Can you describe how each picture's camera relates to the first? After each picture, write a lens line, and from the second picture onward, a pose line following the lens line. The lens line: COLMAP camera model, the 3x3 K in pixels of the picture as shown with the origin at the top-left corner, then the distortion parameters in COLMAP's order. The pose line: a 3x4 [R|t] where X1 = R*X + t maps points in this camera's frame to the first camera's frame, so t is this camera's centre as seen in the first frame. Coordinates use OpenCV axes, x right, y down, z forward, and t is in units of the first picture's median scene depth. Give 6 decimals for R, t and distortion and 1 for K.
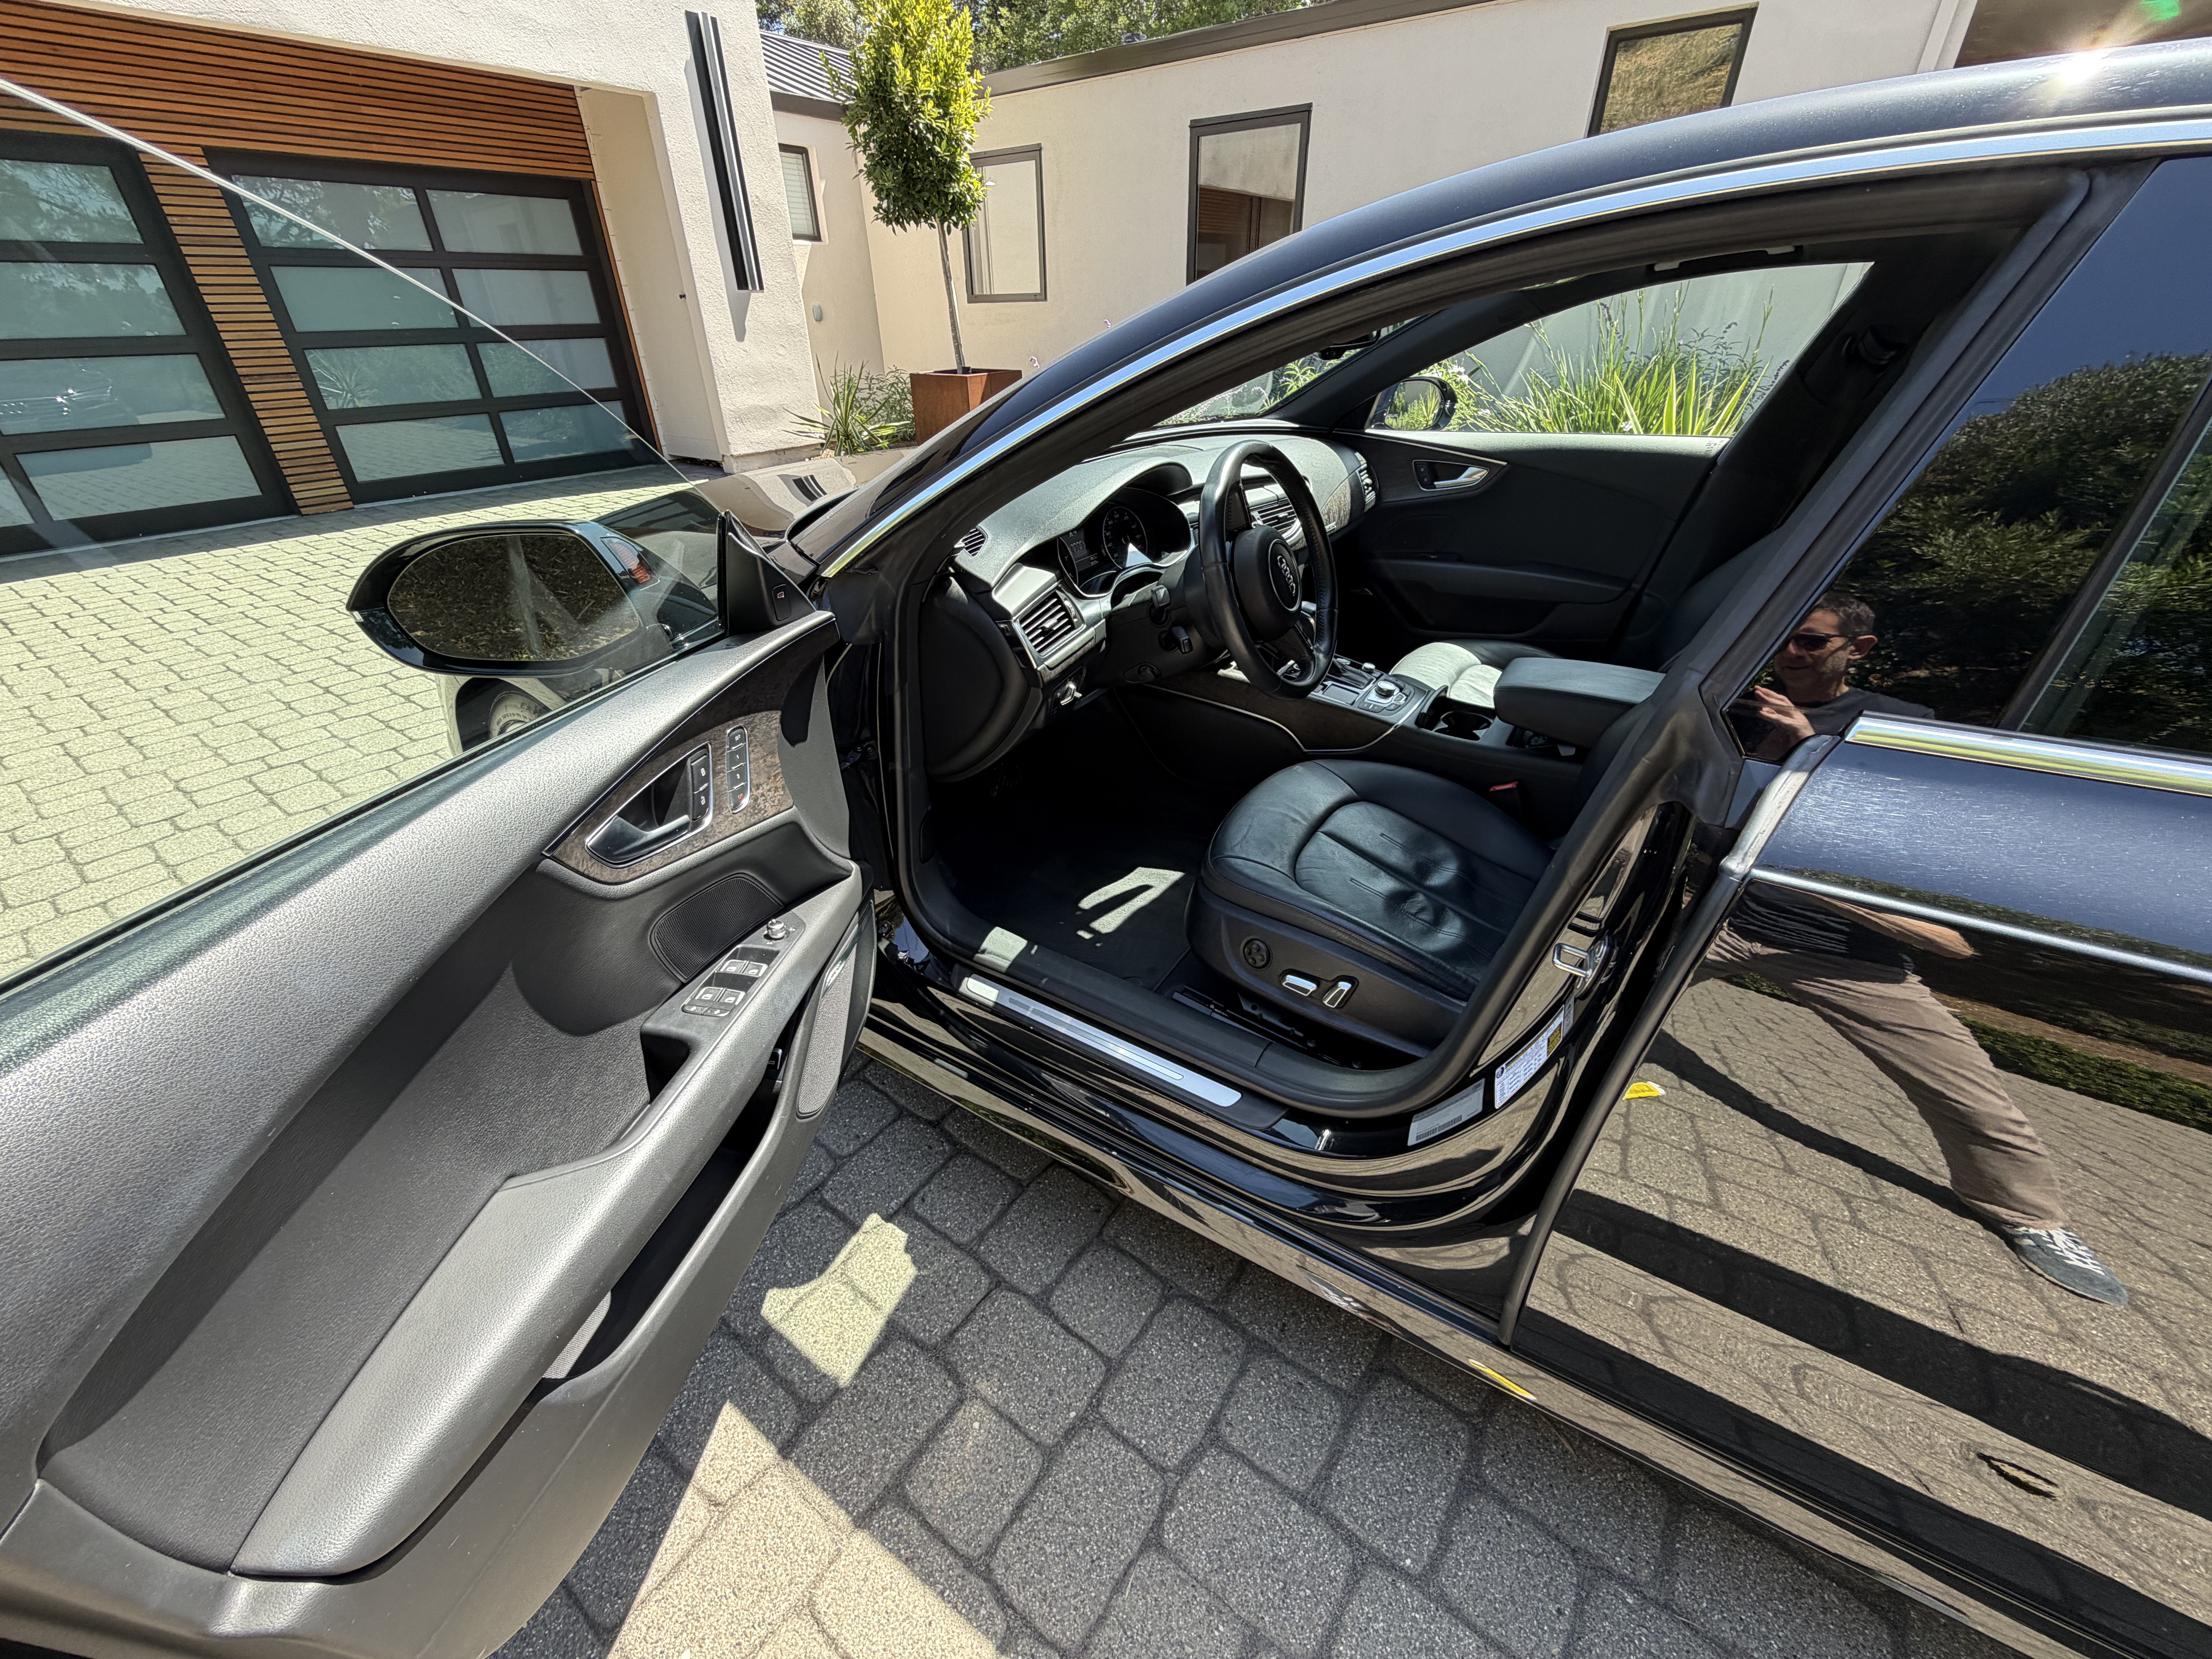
lens RADIAL K [[850.0, 0, 1106.0], [0, 850.0, 829.5], [0, 0, 1]] dist [0.000011, 0.000185]
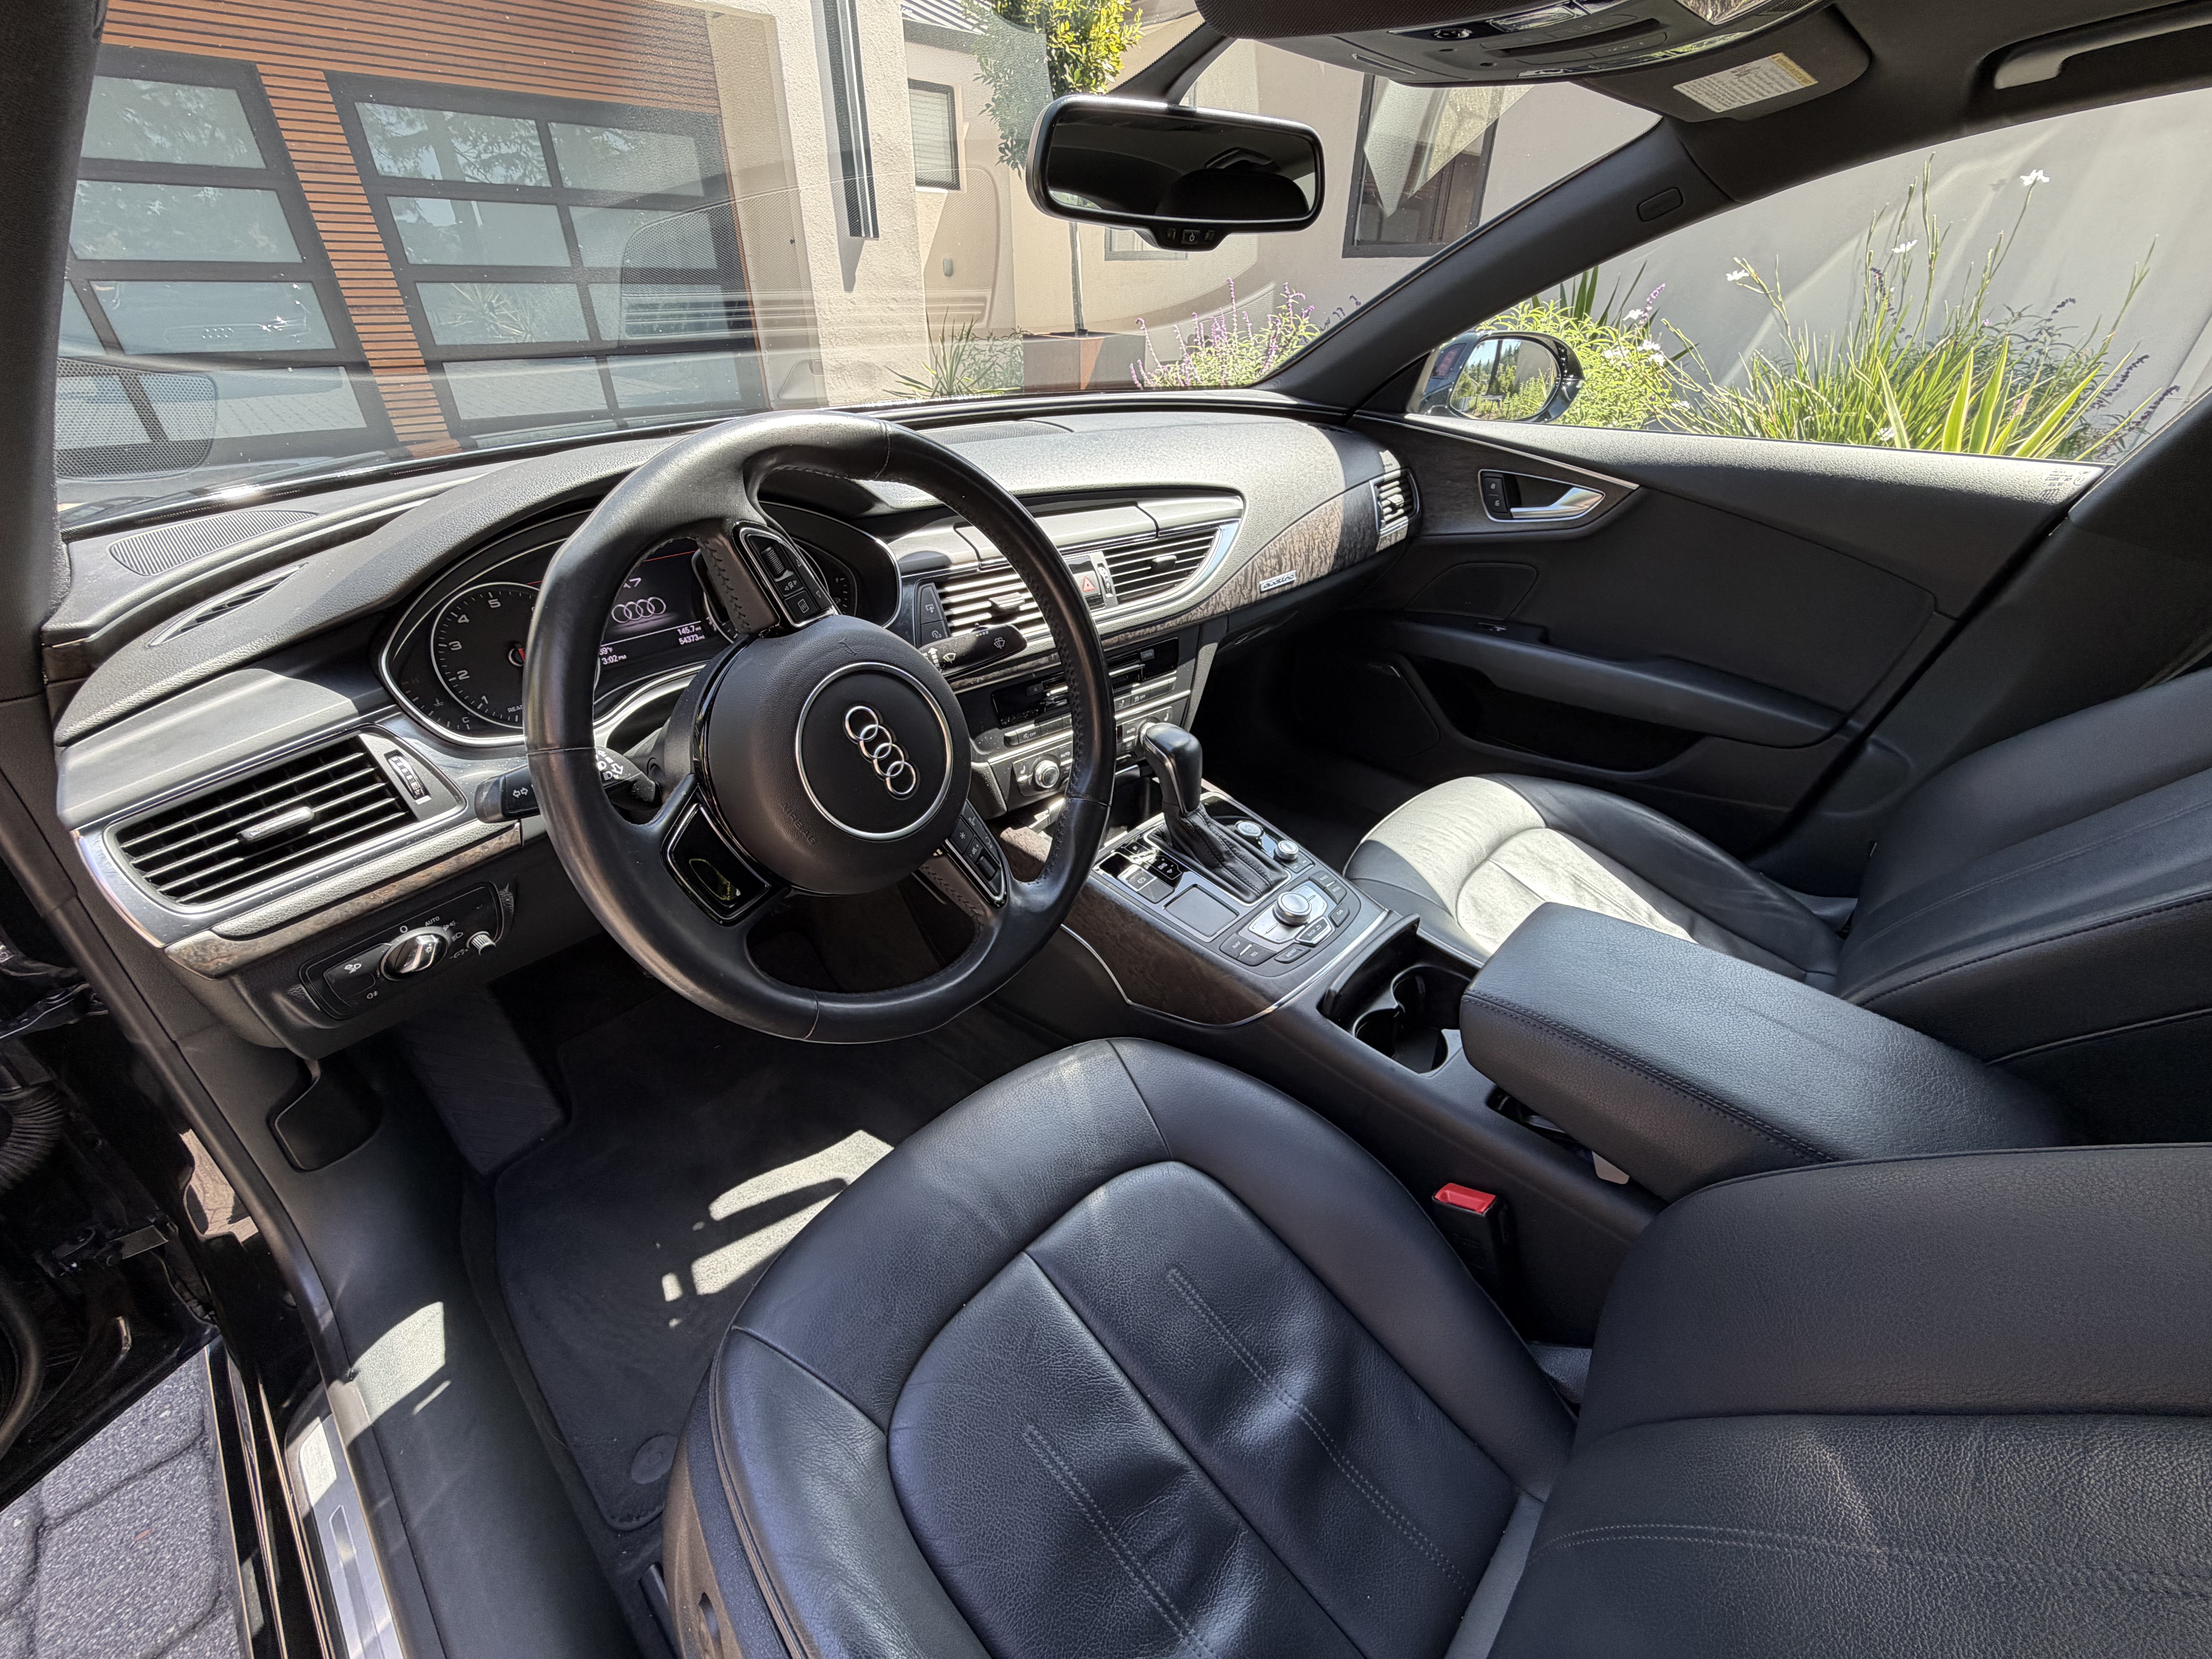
lens RADIAL K [[857.4, 0, 1106.0], [0, 857.4, 829.5], [0, 0, 1]] dist [0.010266, -0.004637]
pose [[0.981864, 0.122503, -0.144694, 0.093807], [-0.119834, 0.992425, 0.027055, -0.070231], [0.146912, -0.009225, 0.989107, 0.150038]]
